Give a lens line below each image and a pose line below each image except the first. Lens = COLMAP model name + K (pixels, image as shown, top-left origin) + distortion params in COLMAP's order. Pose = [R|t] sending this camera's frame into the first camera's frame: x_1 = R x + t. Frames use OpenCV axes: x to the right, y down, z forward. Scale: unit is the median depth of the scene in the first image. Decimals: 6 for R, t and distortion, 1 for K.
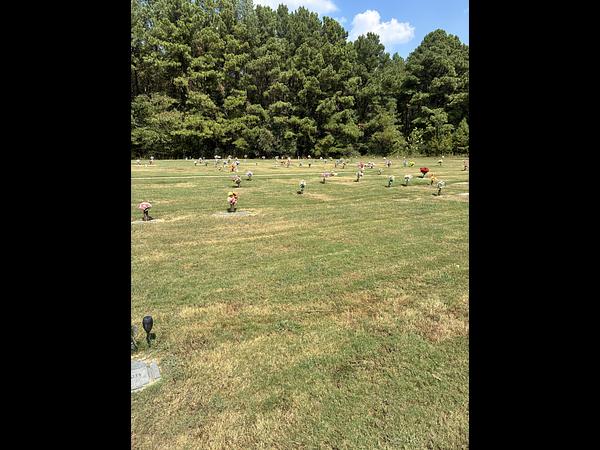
lens RADIAL K [[342.0, 0, 291.7], [0, 342.0, 243.3], [0, 0, 1]] dist [0.012998, -0.021079]
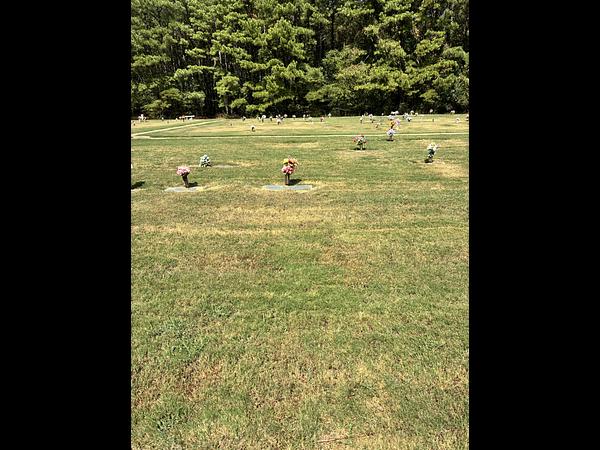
lens RADIAL K [[342.0, 0, 296.9], [0, 342.0, 230.4], [0, 0, 1]] dist [0.012998, -0.021079]
pose [[0.849541, 0.152531, -0.504990, 0.055139], [-0.110886, 0.987532, 0.111740, -0.017932], [0.515737, -0.038932, 0.855862, 0.080972]]
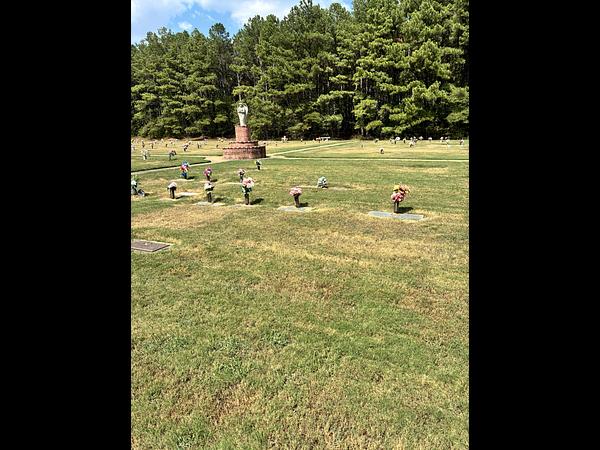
lens RADIAL K [[342.0, 0, 297.8], [0, 342.0, 226.7], [0, 0, 1]] dist [0.012998, -0.021079]
pose [[0.596849, 0.192595, -0.778896, 0.061225], [-0.185036, 0.977636, 0.099948, -0.021939], [0.780726, 0.084470, 0.619138, 0.089742]]
